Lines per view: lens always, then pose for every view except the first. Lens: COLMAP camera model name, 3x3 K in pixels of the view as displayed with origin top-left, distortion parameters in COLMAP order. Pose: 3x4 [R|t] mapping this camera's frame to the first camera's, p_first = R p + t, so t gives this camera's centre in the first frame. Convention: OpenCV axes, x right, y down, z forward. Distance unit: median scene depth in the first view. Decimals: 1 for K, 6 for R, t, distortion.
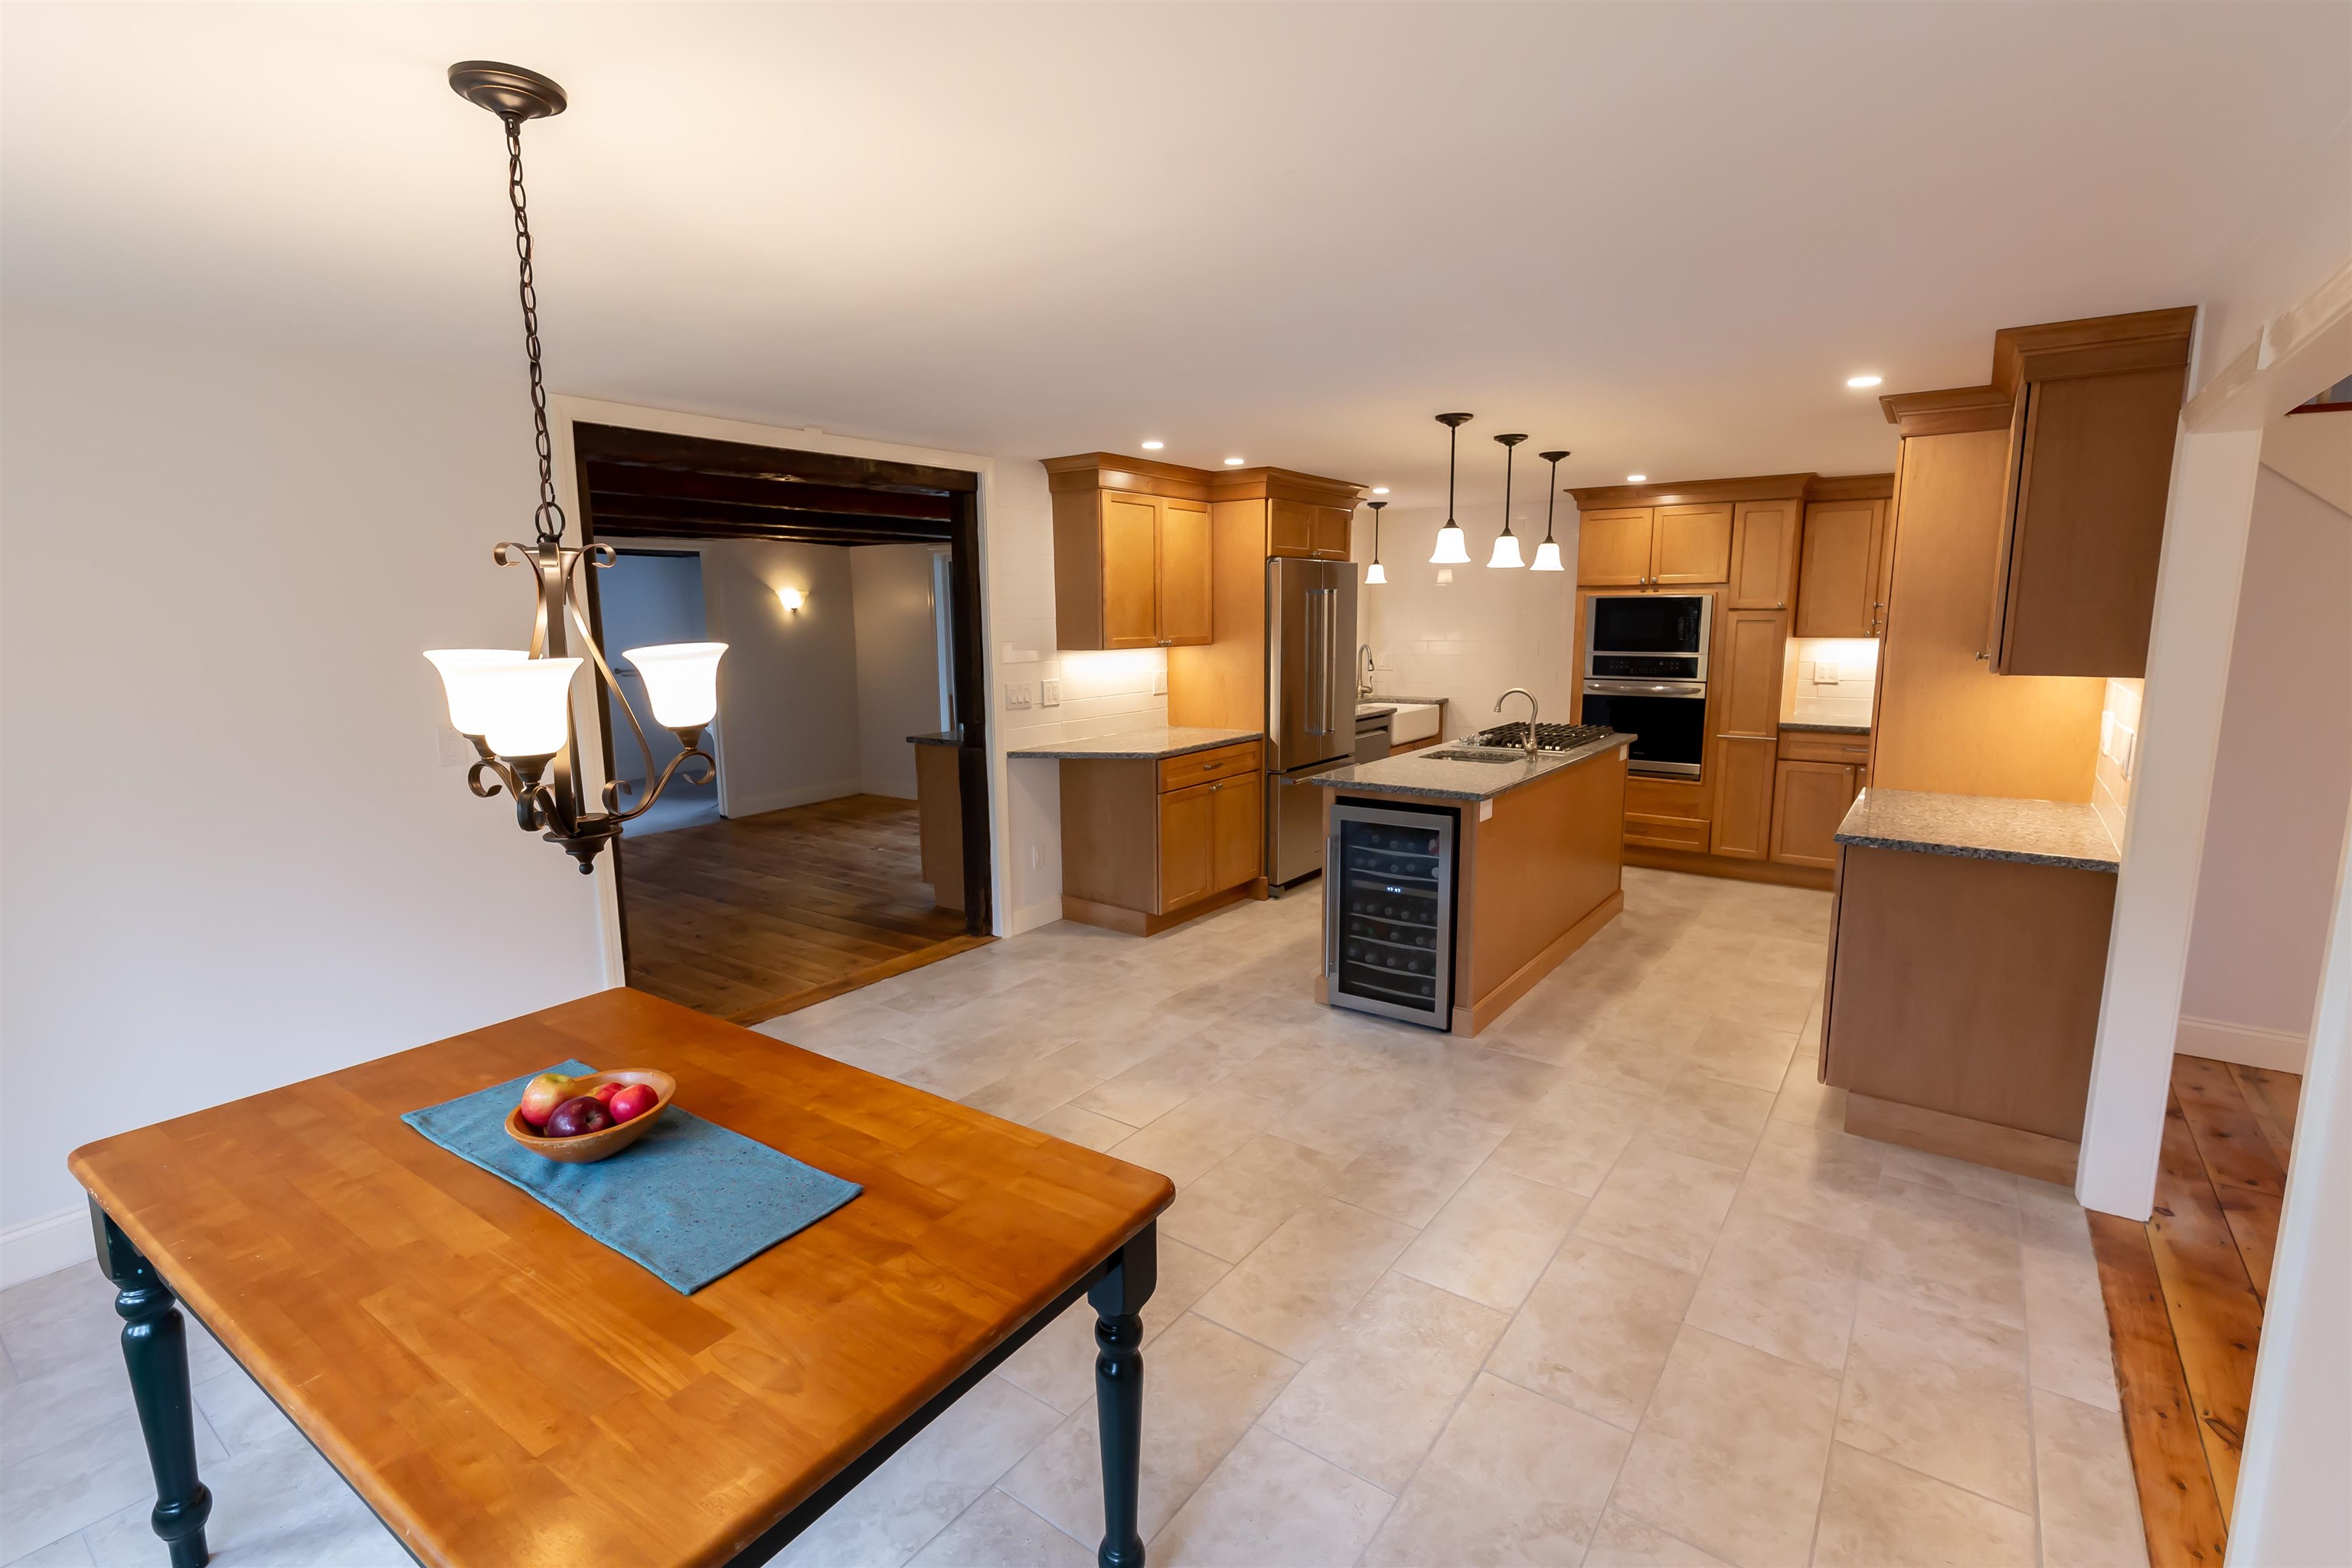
lens RADIAL K [[1076.6, 0, 1176.0], [0, 1076.6, 784.0], [0, 0, 1]] dist [0.000174, -0.000165]
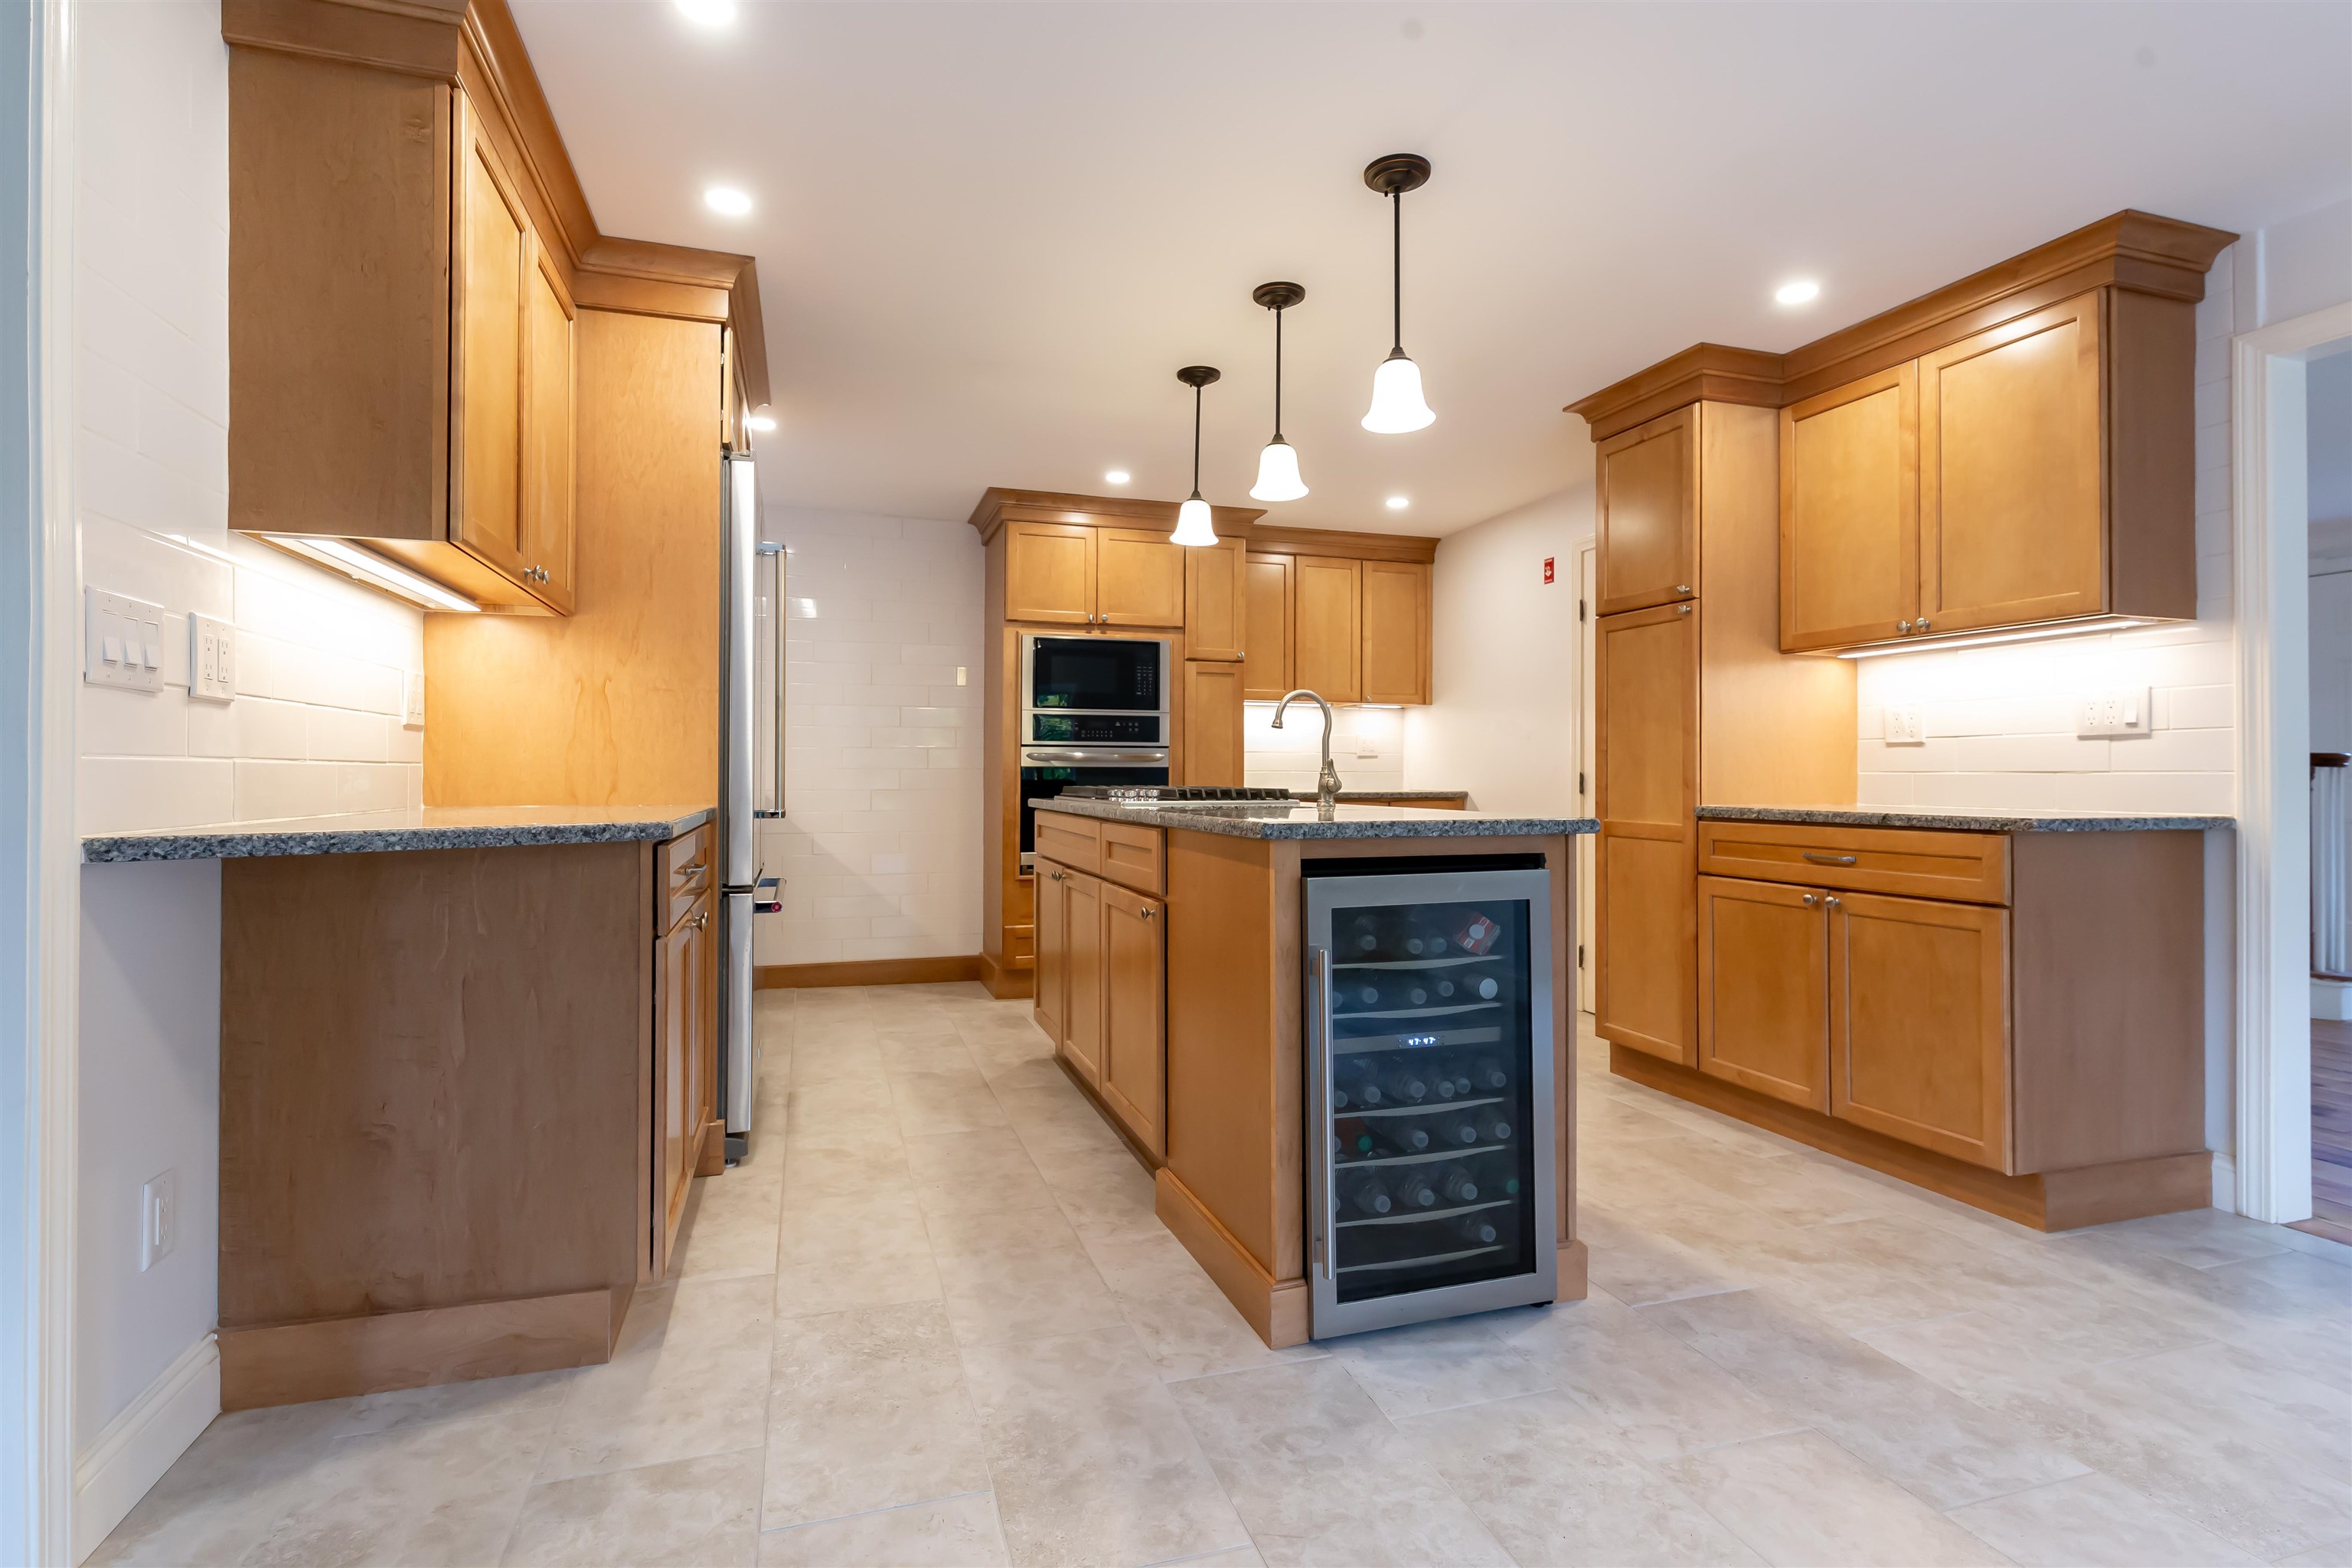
lens RADIAL K [[1116.2, 0, 1176.0], [0, 1116.2, 784.0], [0, 0, 1]] dist [0.000166, -0.000197]
pose [[0.597063, 0.002124, 0.802192, -0.216295], [0.122441, 0.988038, -0.093748, 0.014329], [-0.792795, 0.154194, 0.589661, 0.631993]]
